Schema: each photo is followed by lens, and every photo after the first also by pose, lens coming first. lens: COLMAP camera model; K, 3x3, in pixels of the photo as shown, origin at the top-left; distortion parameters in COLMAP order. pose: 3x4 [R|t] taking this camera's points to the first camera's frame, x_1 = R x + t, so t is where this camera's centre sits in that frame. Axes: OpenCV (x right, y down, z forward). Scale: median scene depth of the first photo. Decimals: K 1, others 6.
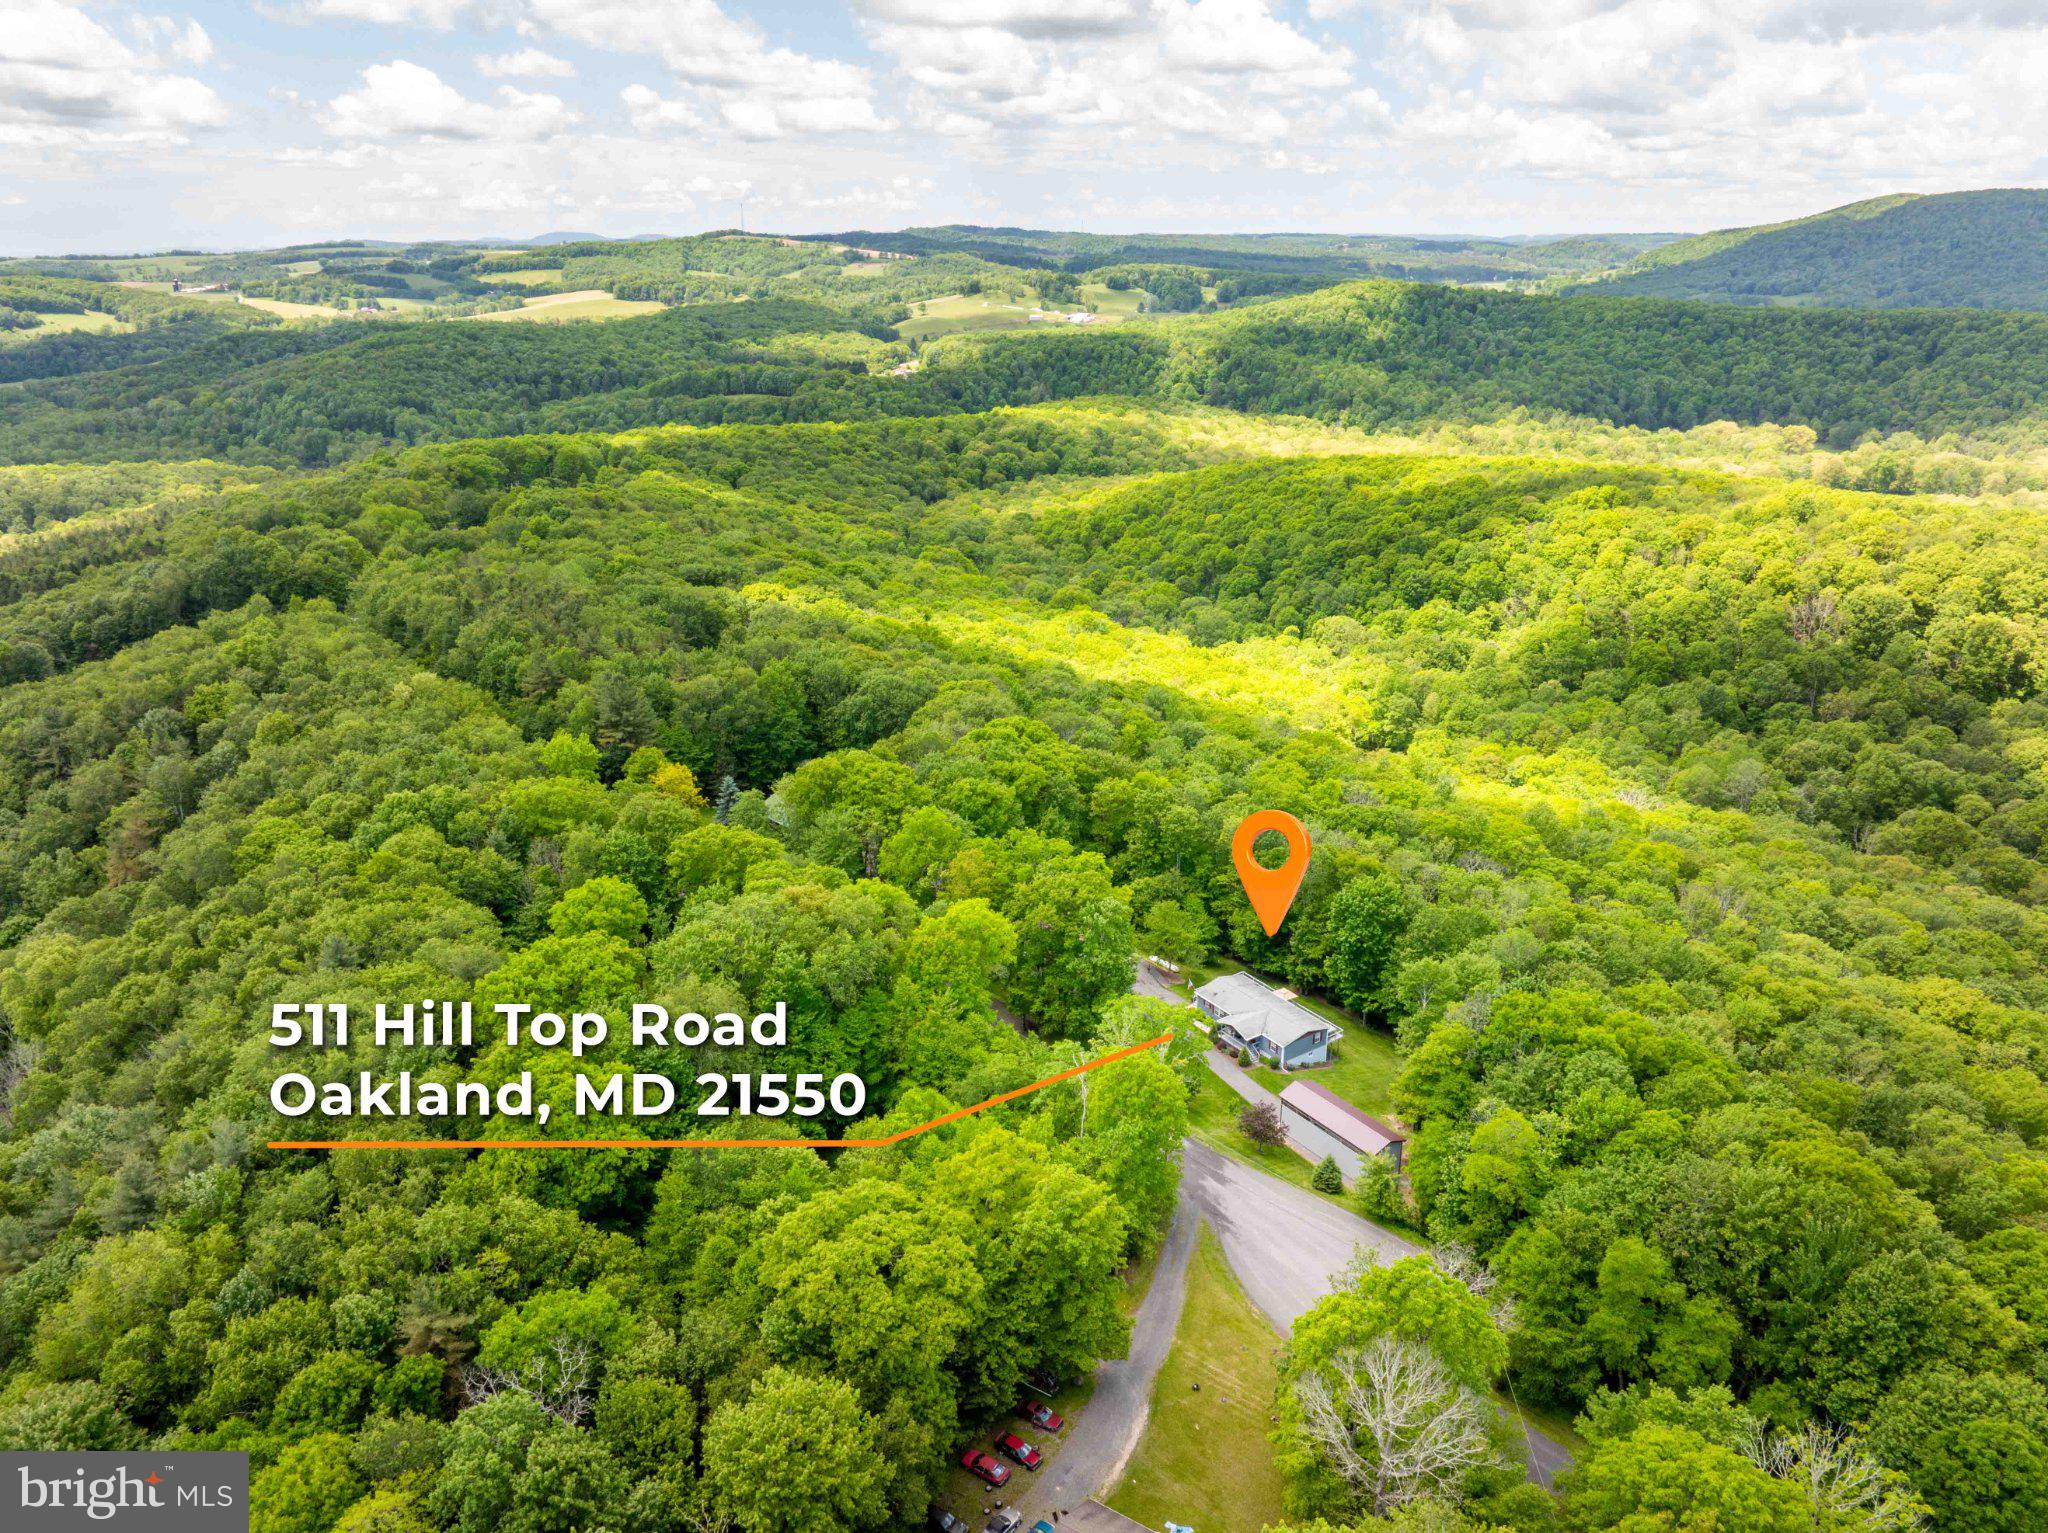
lens RADIAL K [[1445.1, 0, 1015.1], [0, 1445.1, 772.3], [0, 0, 1]] dist [-0.034144, -0.006010]
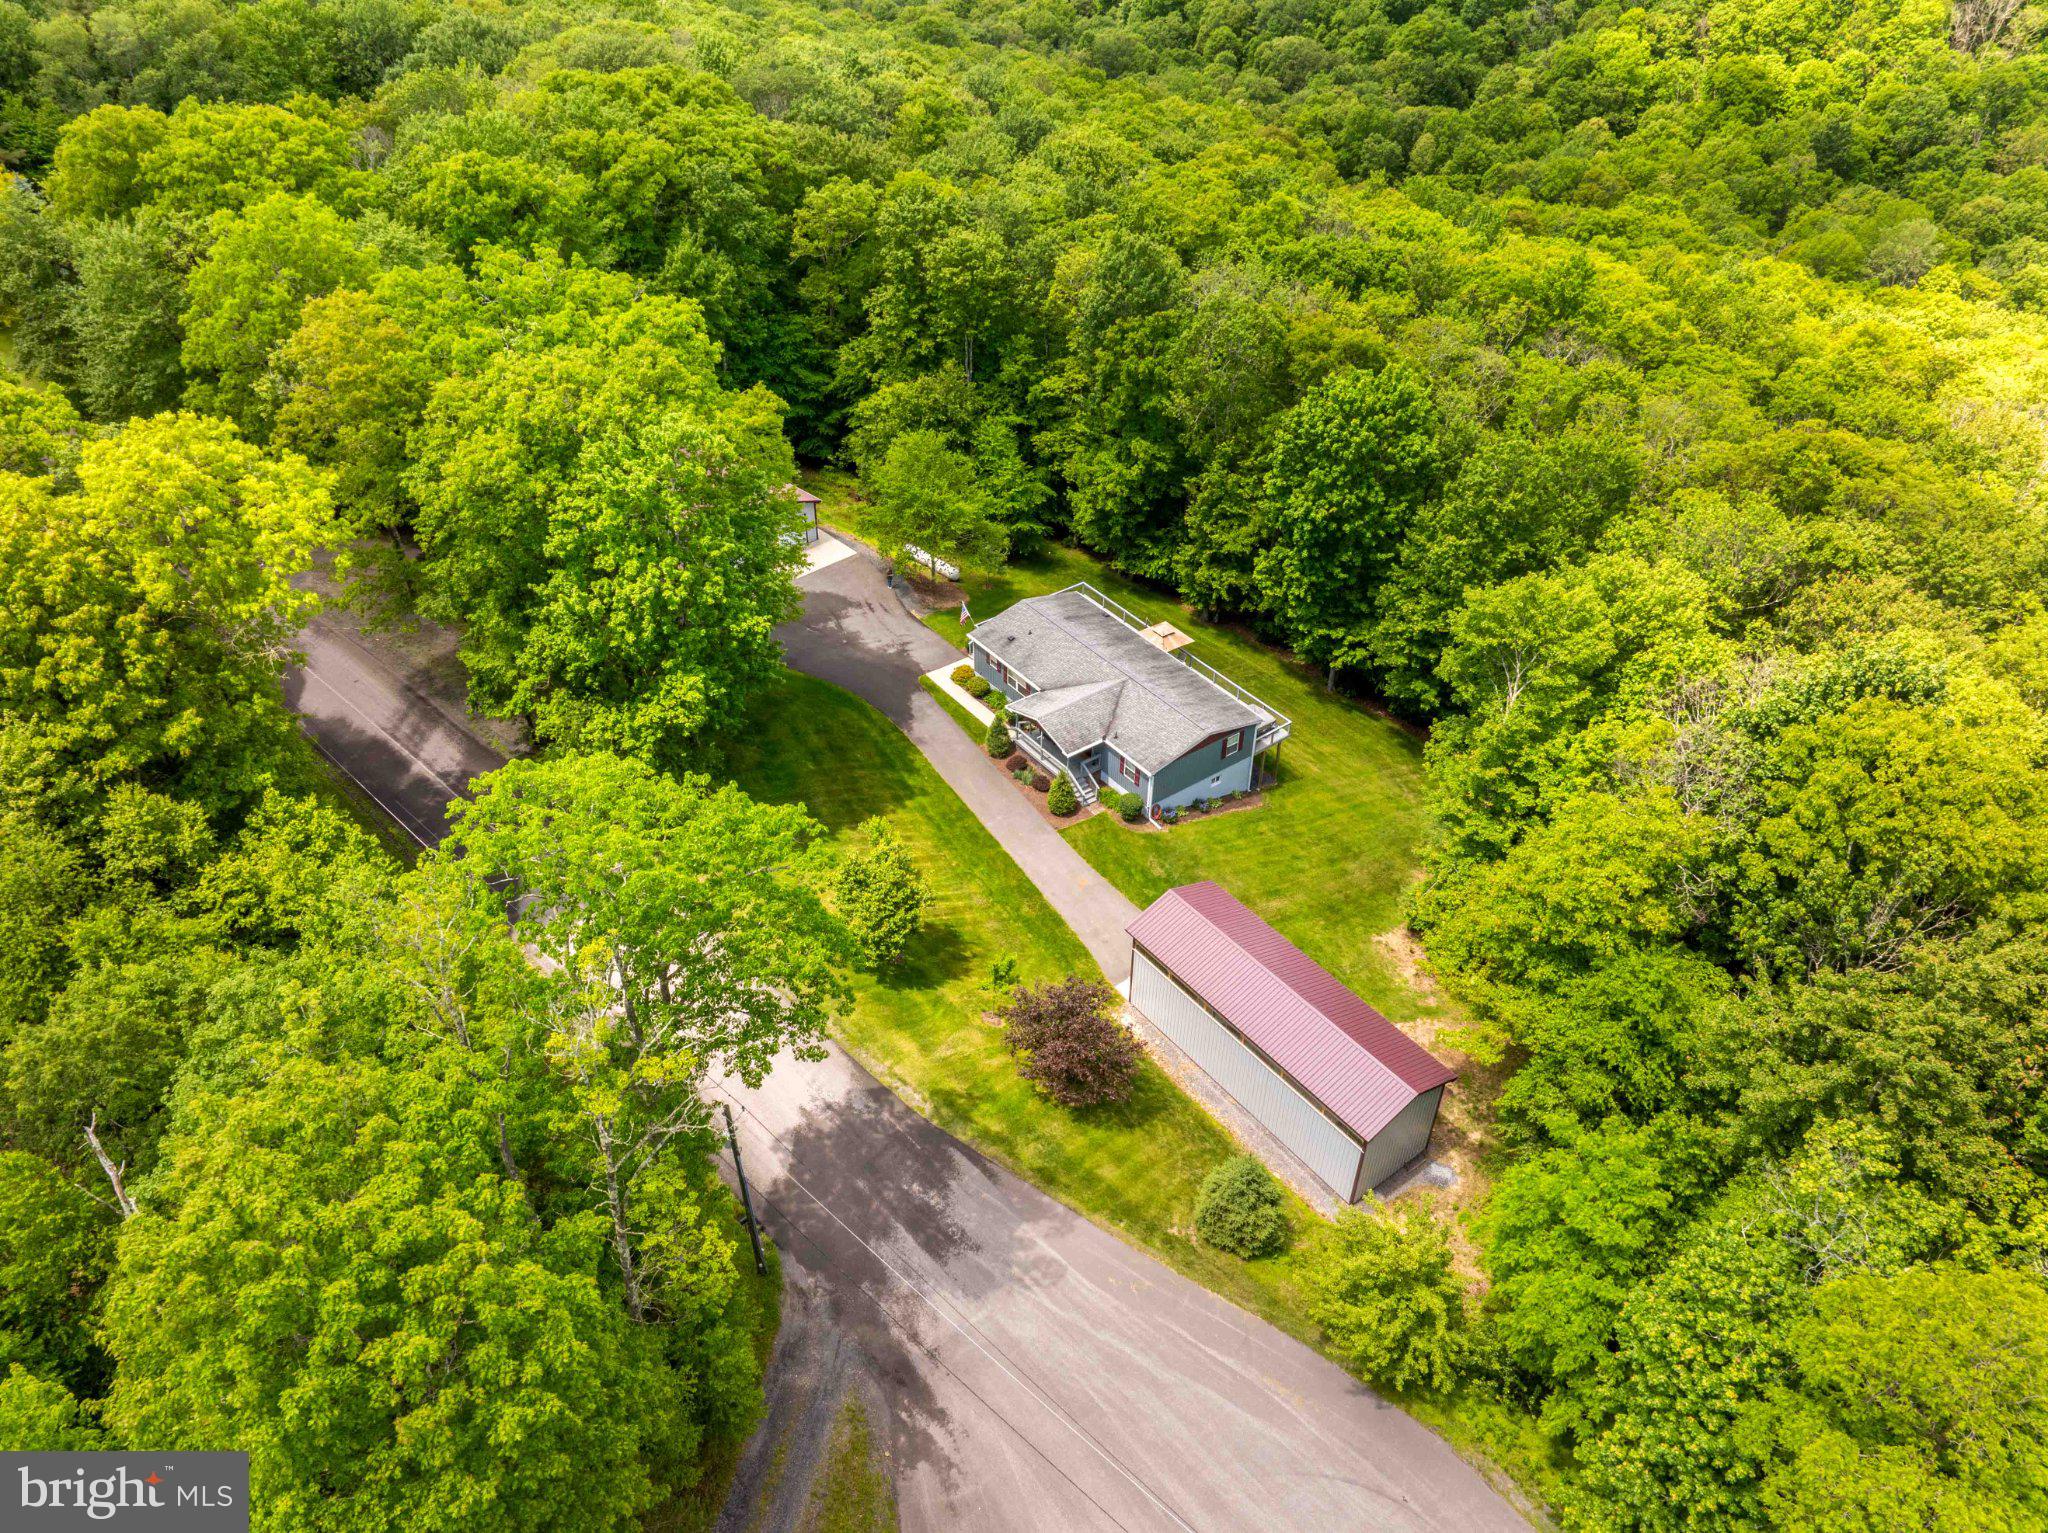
lens RADIAL K [[1445.1, 0, 1033.6], [0, 1445.1, 773.7], [0, 0, 1]] dist [-0.034144, -0.006010]
pose [[0.998039, -0.020793, 0.059047, 0.109005], [0.001897, 0.952841, 0.303465, 0.052802], [-0.062572, -0.302757, 0.951011, 0.516507]]
